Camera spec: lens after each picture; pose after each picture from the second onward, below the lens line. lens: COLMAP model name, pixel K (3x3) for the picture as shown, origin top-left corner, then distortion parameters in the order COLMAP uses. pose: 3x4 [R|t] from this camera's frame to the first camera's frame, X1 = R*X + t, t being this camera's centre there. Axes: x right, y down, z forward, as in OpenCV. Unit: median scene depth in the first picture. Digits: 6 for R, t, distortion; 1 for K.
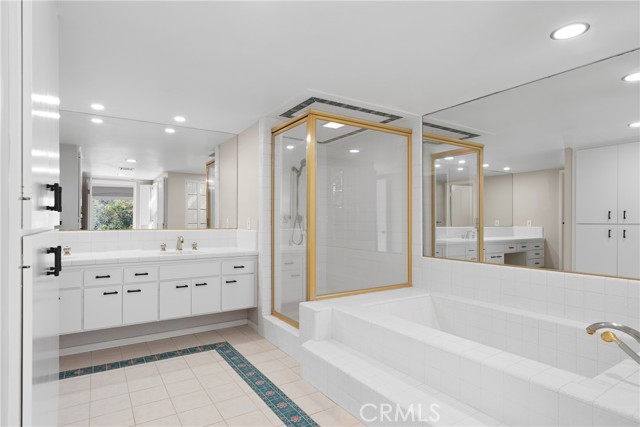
lens RADIAL K [[349.4, 0, 319.8], [0, 349.4, 216.9], [0, 0, 1]] dist [-0.011743, 0.002476]
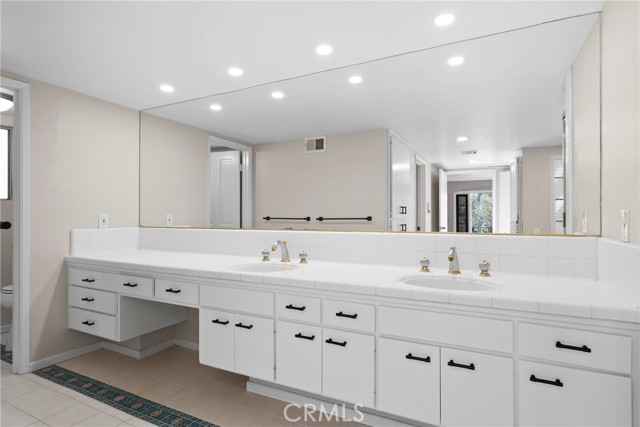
lens RADIAL K [[349.4, 0, 322.3], [0, 349.4, 218.6], [0, 0, 1]] dist [-0.011743, 0.002476]
pose [[0.494100, -0.004164, -0.869395, -0.055259], [0.009897, 0.999951, 0.000835, 0.013243], [0.869349, -0.009017, 0.494117, 0.628900]]
